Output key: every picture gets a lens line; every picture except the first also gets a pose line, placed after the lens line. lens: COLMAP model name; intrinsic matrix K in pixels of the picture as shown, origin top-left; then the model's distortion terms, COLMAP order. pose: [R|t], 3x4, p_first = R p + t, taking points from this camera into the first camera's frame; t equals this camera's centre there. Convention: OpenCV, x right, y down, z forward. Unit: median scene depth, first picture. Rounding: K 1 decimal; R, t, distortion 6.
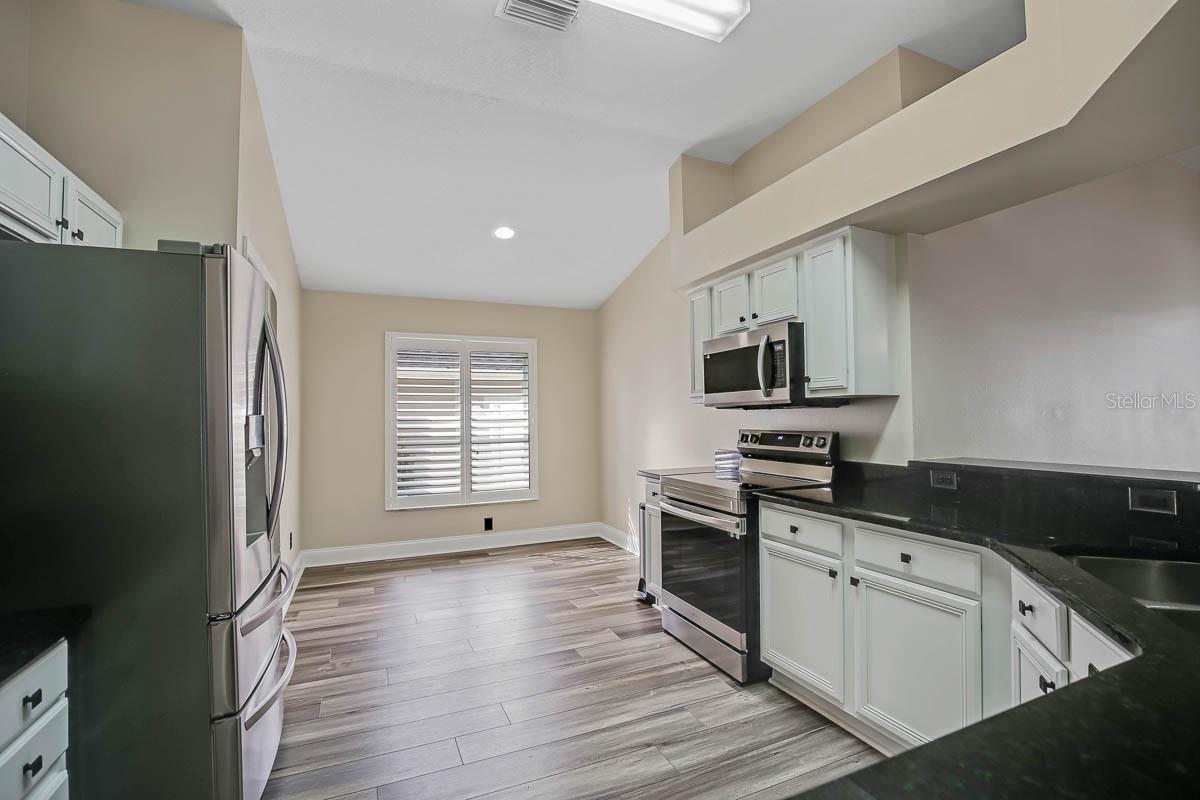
lens RADIAL K [[528.8, 0, 597.0], [0, 528.8, 416.2], [0, 0, 1]] dist [-0.000339, 0.000030]
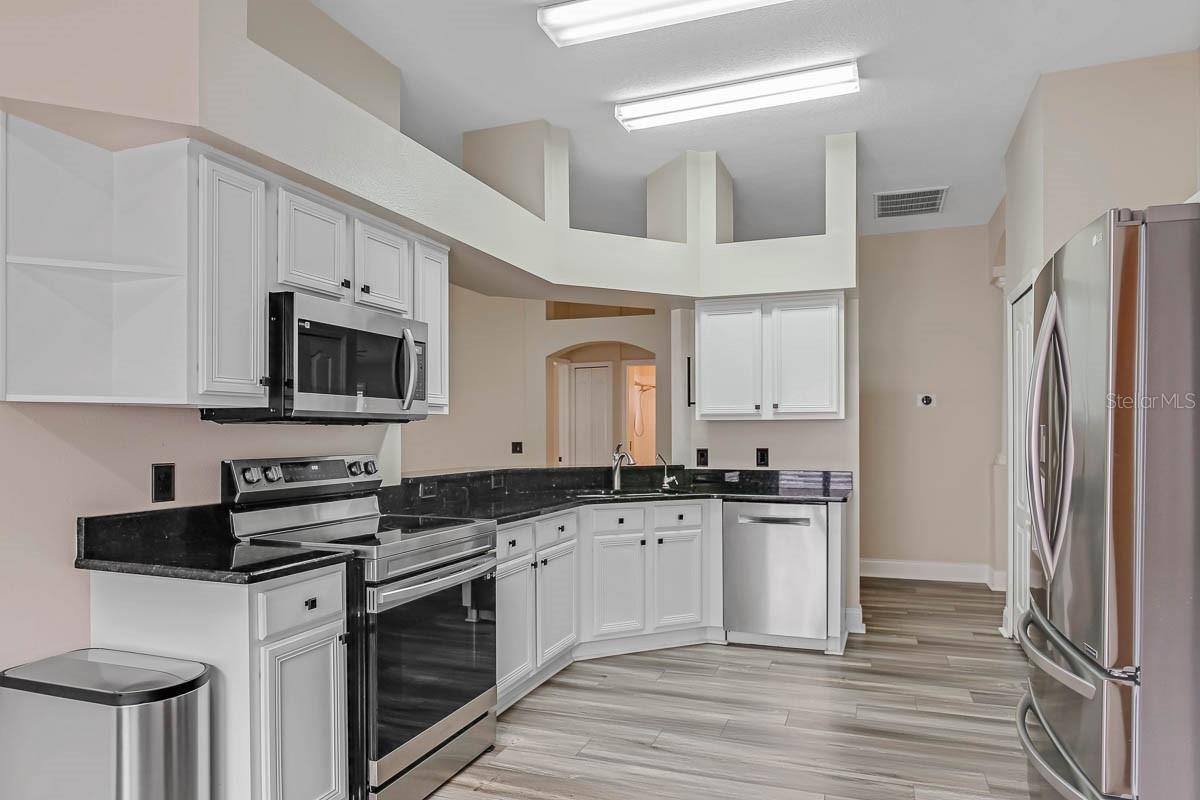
lens RADIAL K [[760.9, 0, 600.1], [0, 760.9, 437.8], [0, 0, 1]] dist [-0.000085, 0.000021]
pose [[-0.715386, 0.011605, 0.698633, -0.735409], [0.010646, 0.999927, -0.005708, 0.015668], [-0.698649, 0.003354, -0.715457, 1.793298]]
